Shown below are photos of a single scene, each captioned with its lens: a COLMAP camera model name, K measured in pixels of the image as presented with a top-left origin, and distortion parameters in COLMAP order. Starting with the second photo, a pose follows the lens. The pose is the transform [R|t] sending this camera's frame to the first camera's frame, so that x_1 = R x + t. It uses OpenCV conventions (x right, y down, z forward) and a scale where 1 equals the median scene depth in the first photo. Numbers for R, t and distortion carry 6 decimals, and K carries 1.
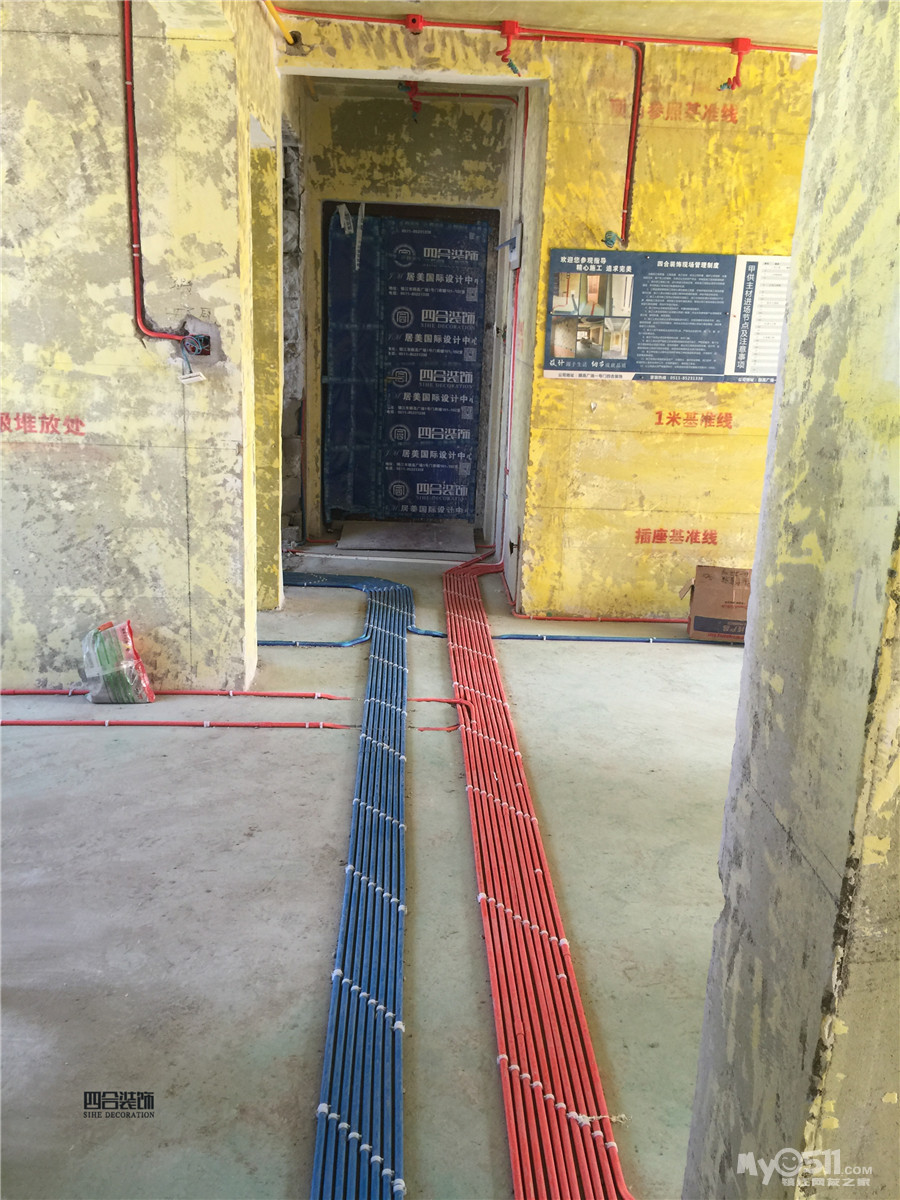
lens RADIAL K [[1066.4, 0, 444.7], [0, 1066.4, 605.4], [0, 0, 1]] dist [0.095466, -0.122252]
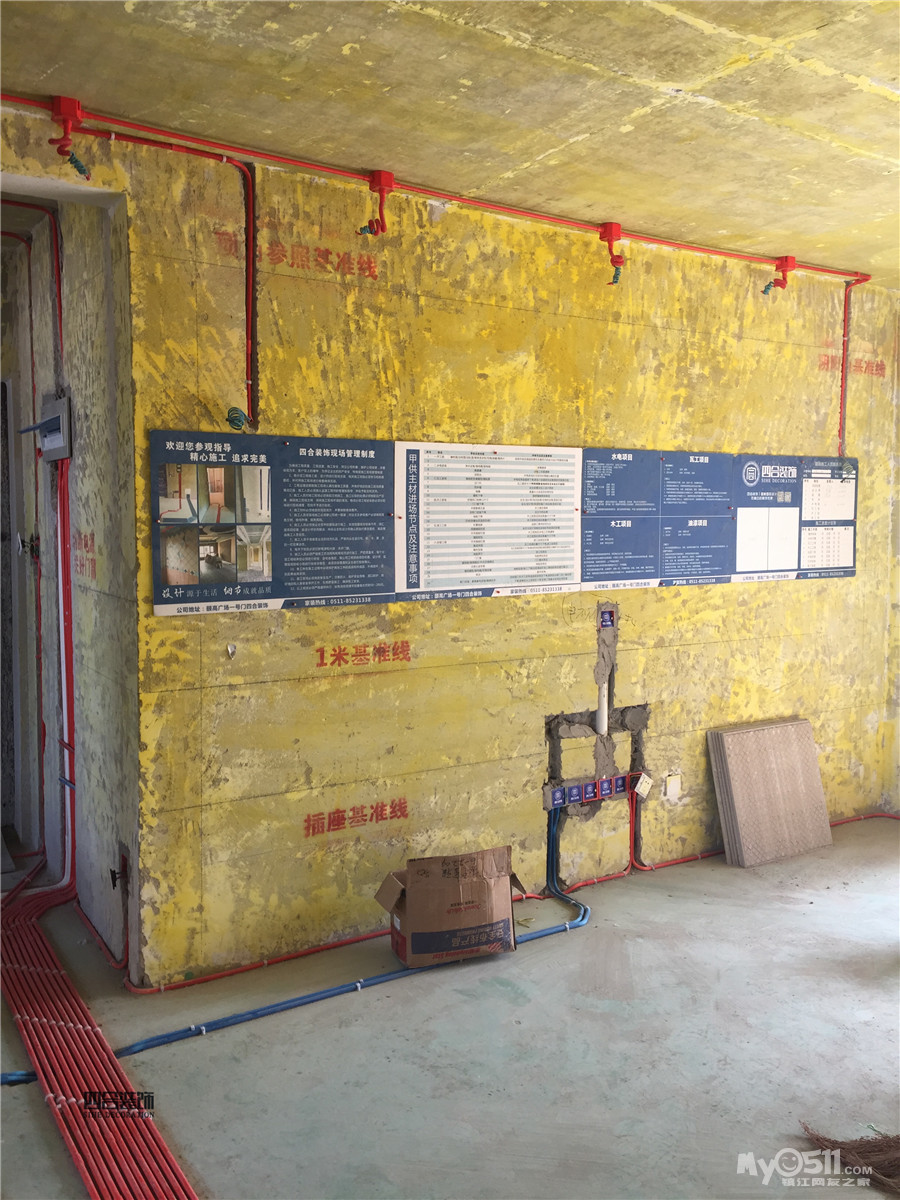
lens RADIAL K [[1066.4, 0, 470.9], [0, 1066.4, 579.2], [0, 0, 1]] dist [0.095466, -0.122252]
pose [[0.861145, -0.068286, 0.503752, -0.070811], [0.163493, 0.975493, -0.147252, -0.106580], [-0.481352, 0.209165, 0.851205, 0.343313]]
